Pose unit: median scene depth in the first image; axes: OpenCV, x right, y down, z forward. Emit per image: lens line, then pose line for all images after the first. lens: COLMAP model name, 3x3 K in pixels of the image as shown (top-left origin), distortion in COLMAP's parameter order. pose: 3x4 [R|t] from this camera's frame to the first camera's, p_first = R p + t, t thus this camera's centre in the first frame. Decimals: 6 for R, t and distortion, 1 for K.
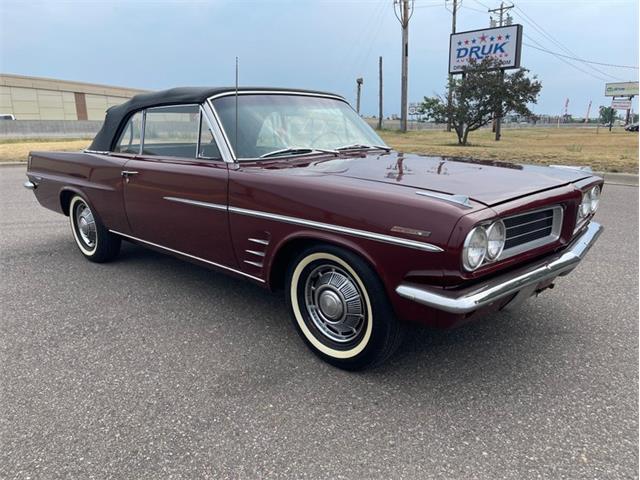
lens RADIAL K [[478.8, 0, 325.0], [0, 478.8, 231.5], [0, 0, 1]] dist [0.074075, -0.105446]
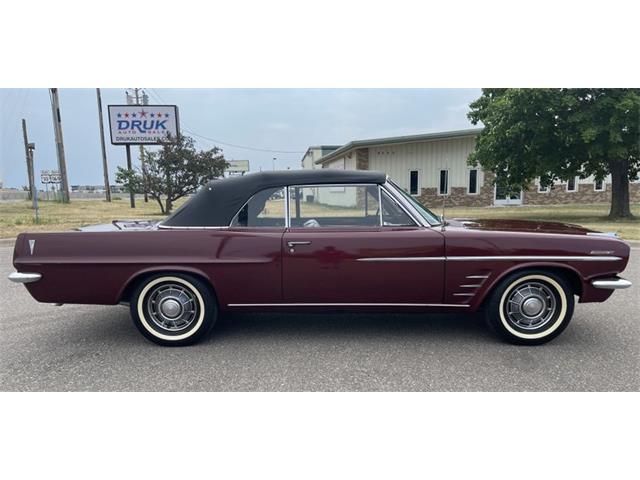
lens RADIAL K [[476.8, 0, 321.0], [0, 476.8, 269.3], [0, 0, 1]] dist [0.015422, 0.004815]
pose [[0.740006, -0.102883, 0.664685, -0.164412], [0.144698, 0.989444, -0.007944, -0.006827], [-0.656851, 0.102057, 0.747082, 0.024168]]
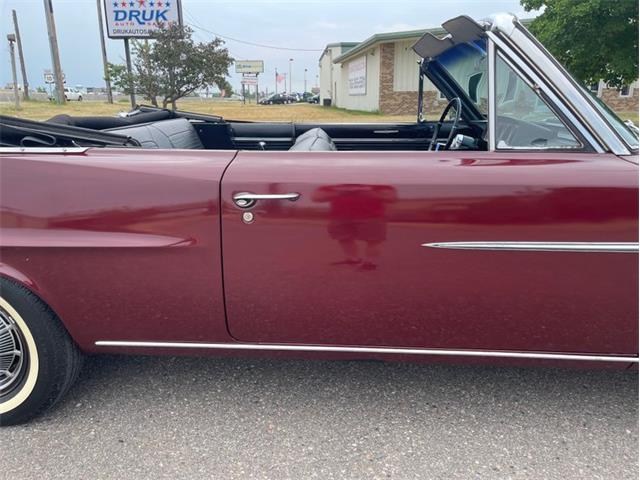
lens RADIAL K [[479.1, 0, 316.4], [0, 479.1, 236.3], [0, 0, 1]] dist [0.063226, -0.095347]
pose [[0.770010, -0.166769, 0.615851, -0.093747], [0.128264, 0.985991, 0.106630, -0.018906], [-0.625006, -0.003115, 0.780614, 0.098980]]
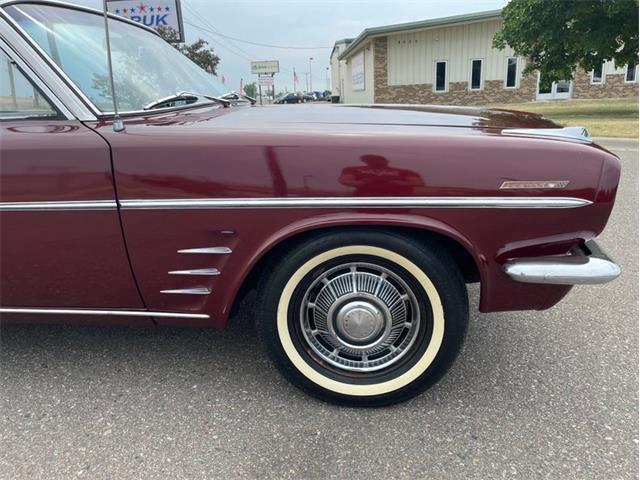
lens RADIAL K [[479.1, 0, 316.4], [0, 479.1, 236.3], [0, 0, 1]] dist [0.063226, -0.095347]
pose [[0.798769, -0.185107, 0.572454, -0.040243], [0.154985, 0.982689, 0.101503, -0.003904], [-0.581333, 0.007645, 0.813630, 0.050952]]
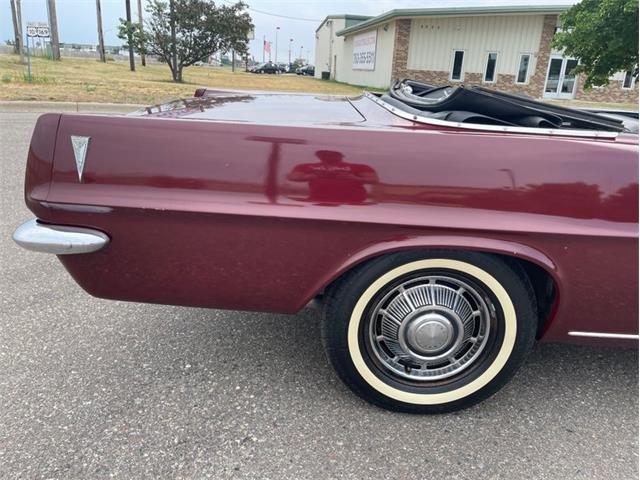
lens RADIAL K [[478.8, 0, 325.3], [0, 478.8, 234.8], [0, 0, 1]] dist [0.069867, -0.100423]
pose [[0.735119, -0.164918, 0.657573, -0.145765], [0.076197, 0.983913, 0.161582, -0.027704], [-0.673643, -0.068677, 0.735859, 0.147175]]
